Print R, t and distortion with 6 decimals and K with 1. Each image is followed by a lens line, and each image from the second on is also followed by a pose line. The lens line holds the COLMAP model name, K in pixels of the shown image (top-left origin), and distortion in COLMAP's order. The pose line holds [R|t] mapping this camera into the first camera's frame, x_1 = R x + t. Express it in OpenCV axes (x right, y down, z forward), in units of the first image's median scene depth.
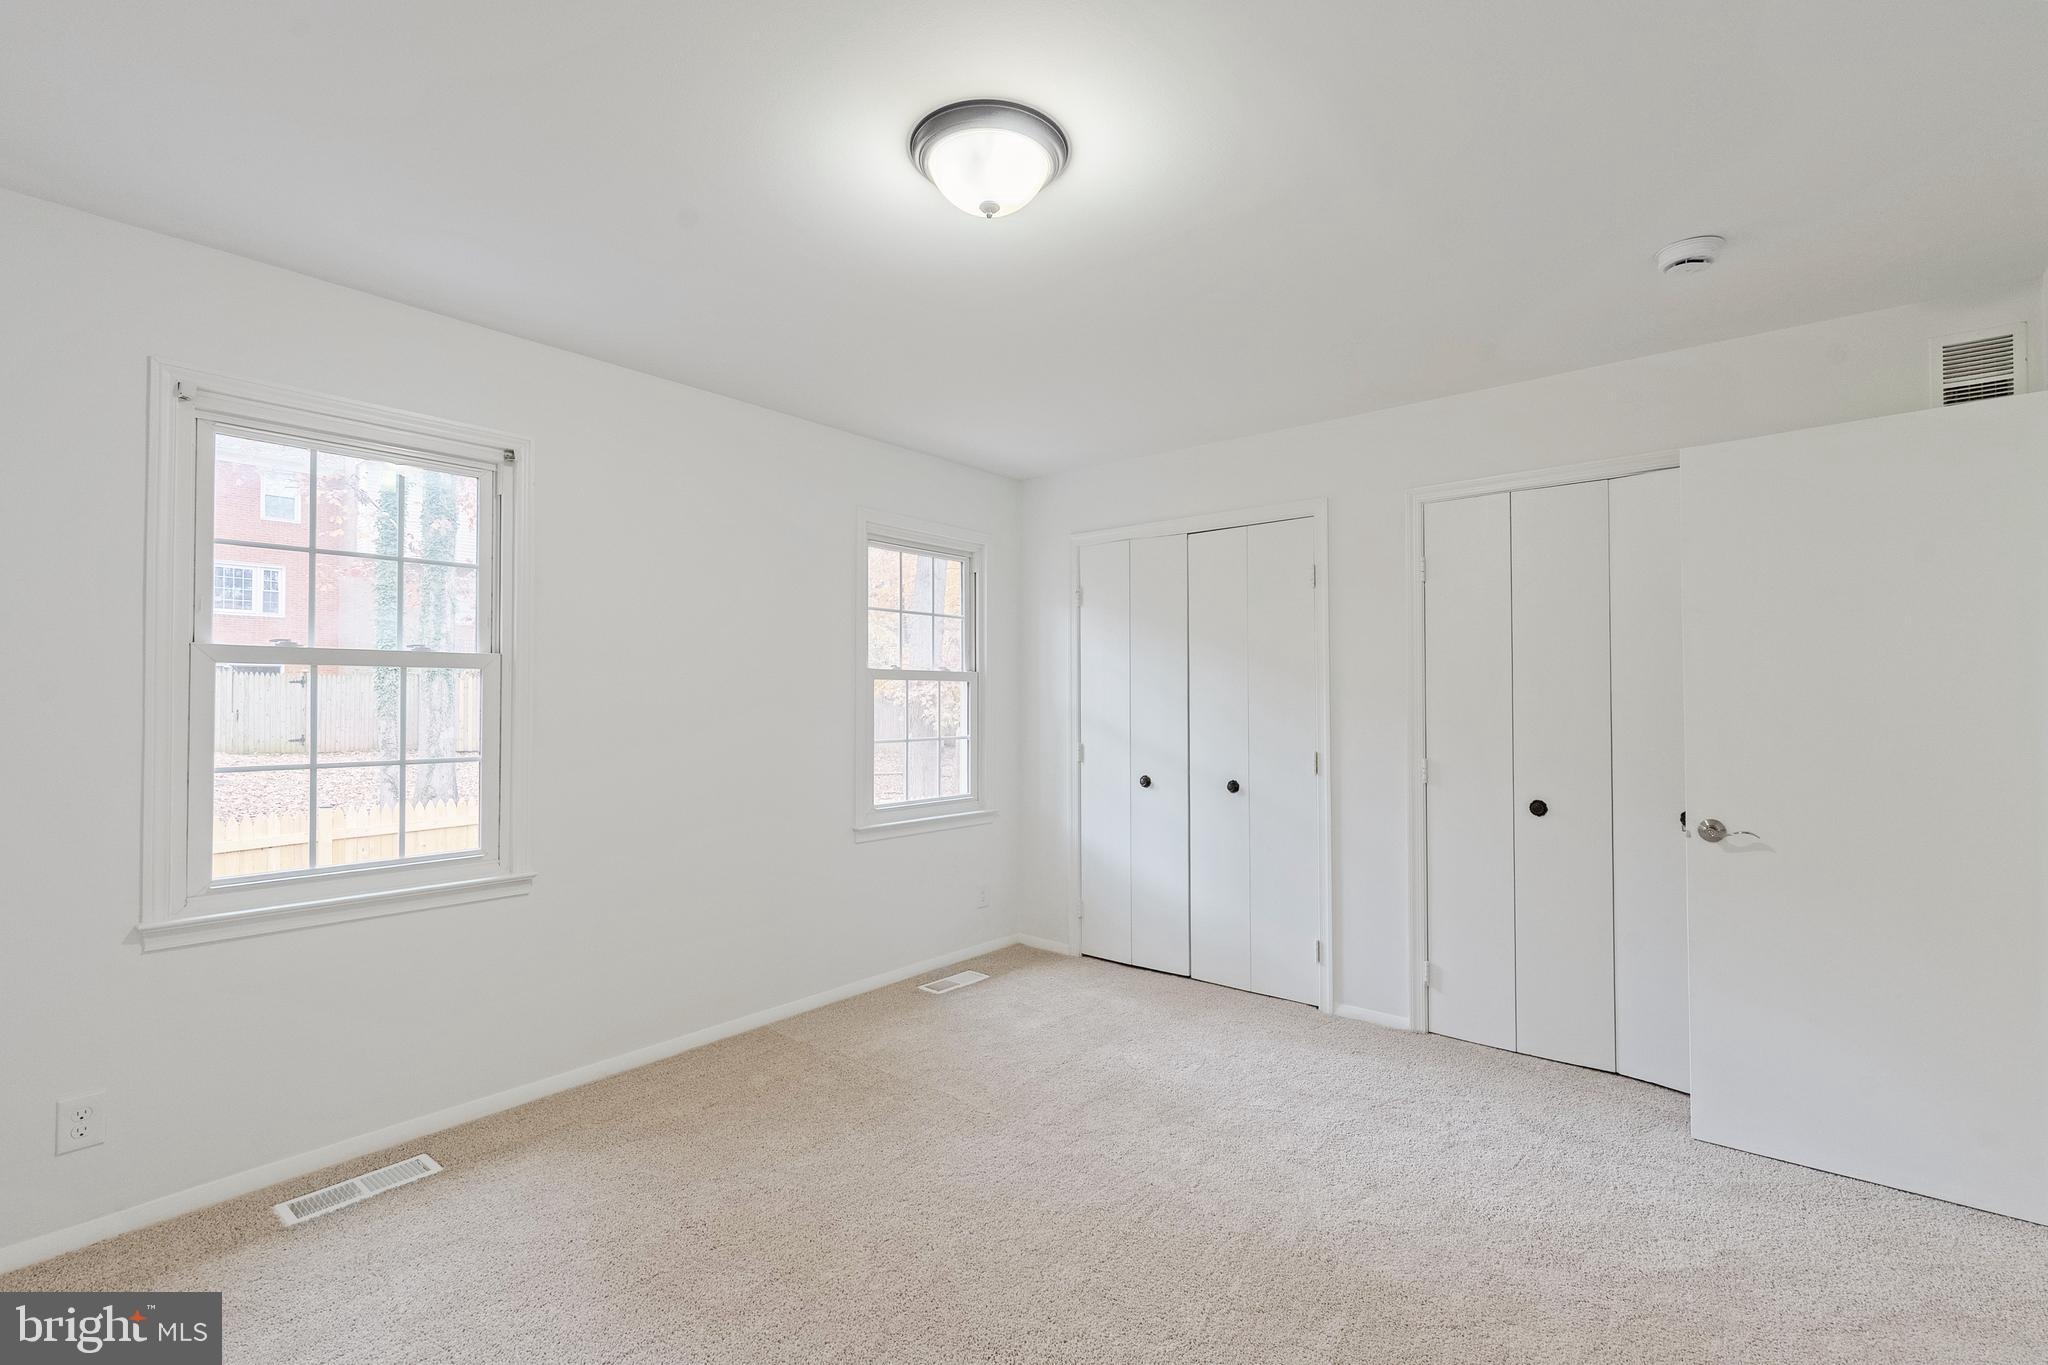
lens RADIAL K [[959.4, 0, 1024.3], [0, 959.4, 680.9], [0, 0, 1]] dist [0.002366, -0.000128]
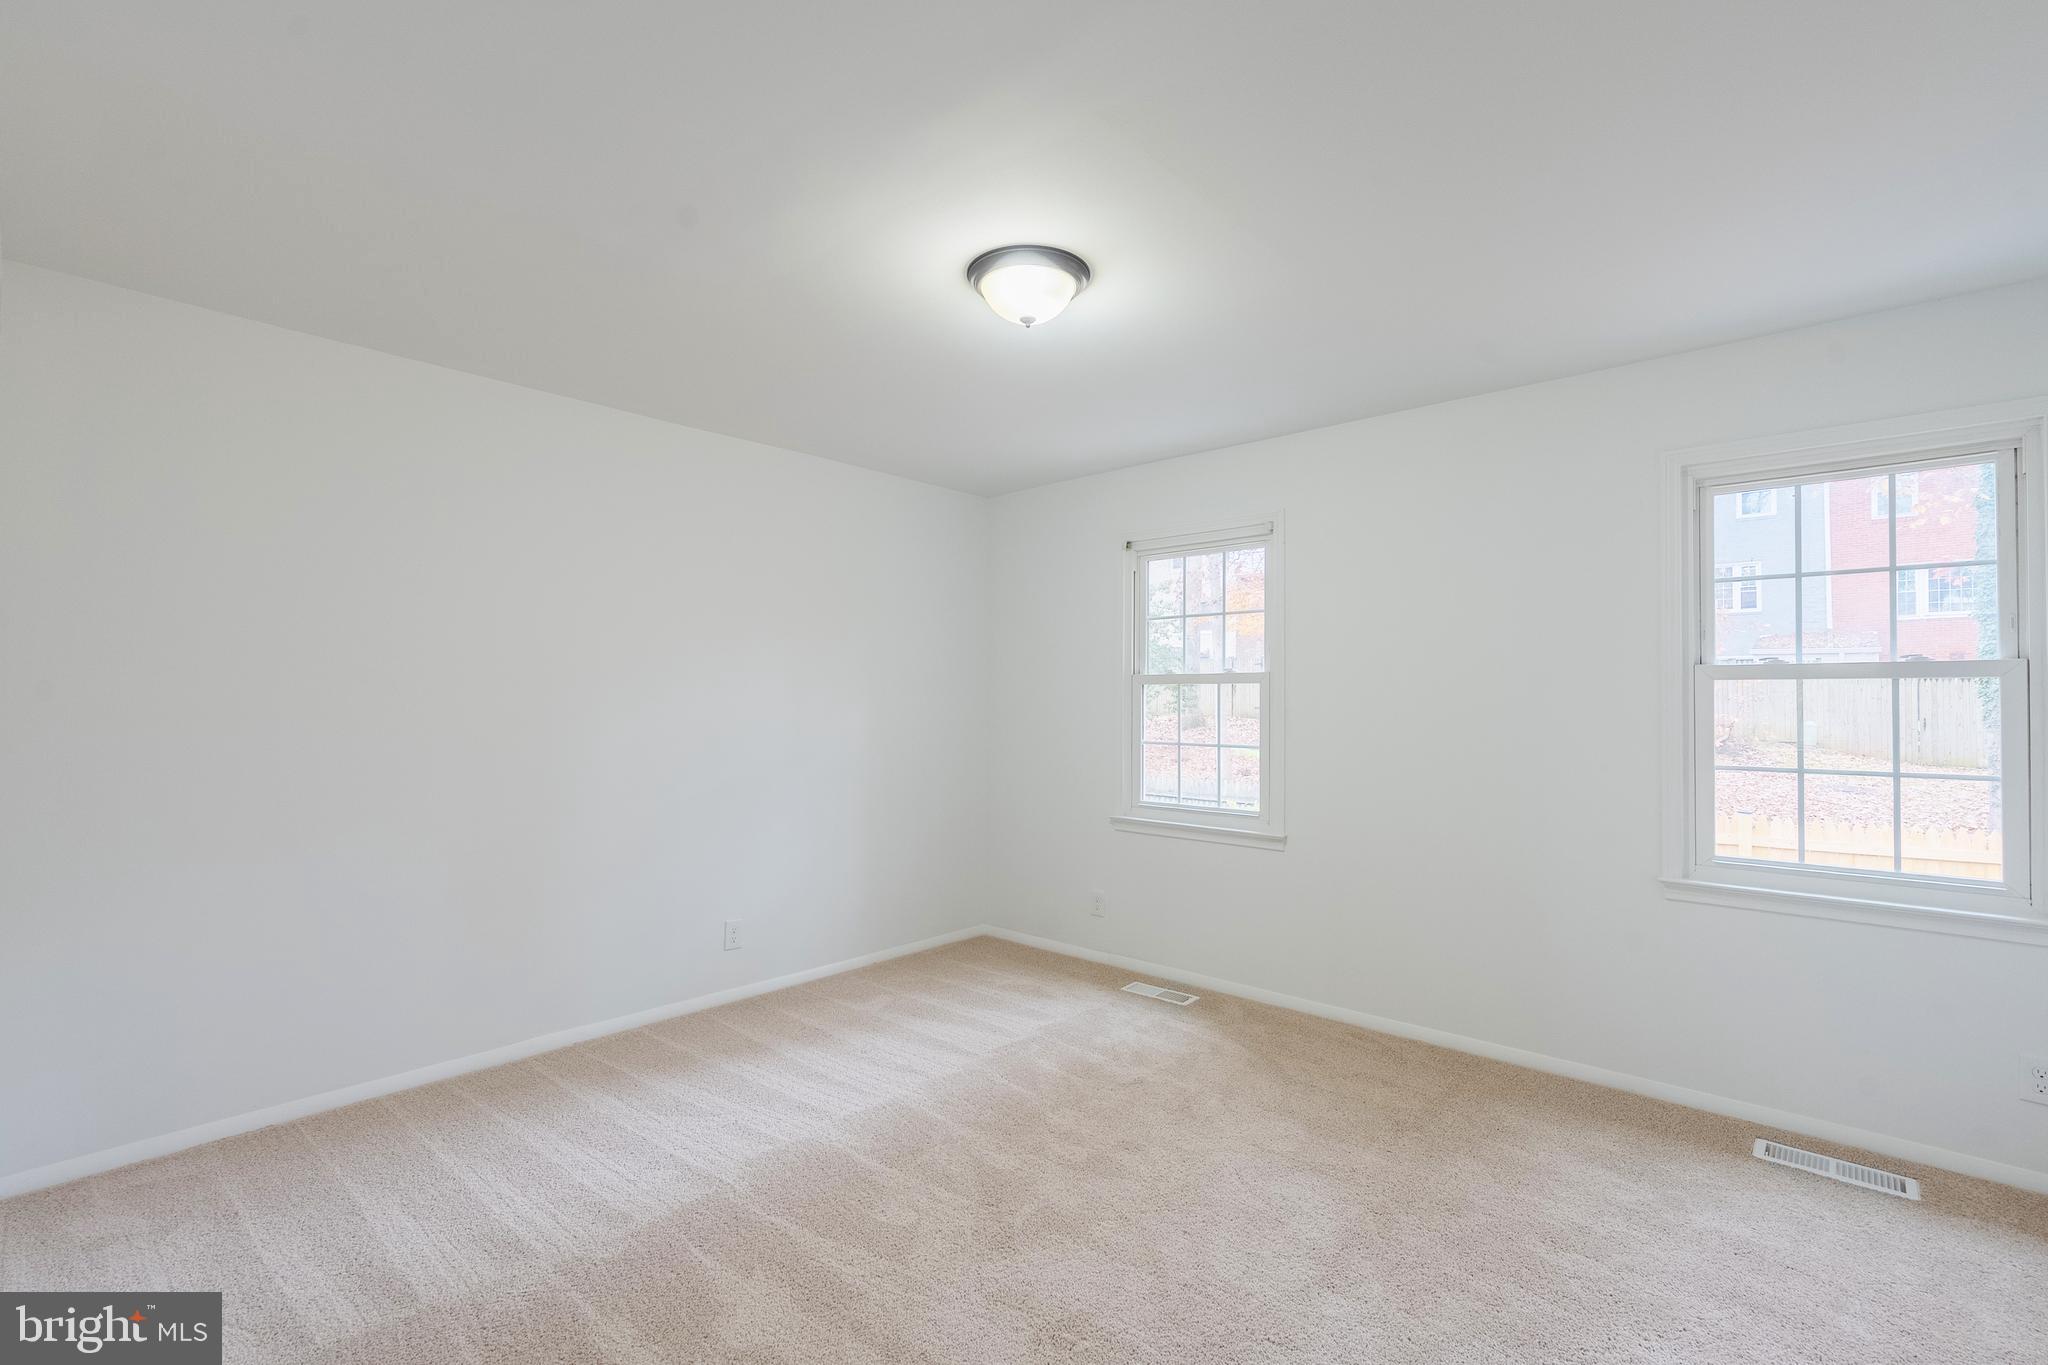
lens RADIAL K [[736.1, 0, 1025.2], [0, 736.1, 695.4], [0, 0, 1]] dist [-0.019587, -0.000232]
pose [[0.016710, -0.012373, -0.999784, 0.074334], [0.011941, 0.999855, -0.012174, 0.002124], [0.999789, -0.011735, 0.016856, 0.094626]]
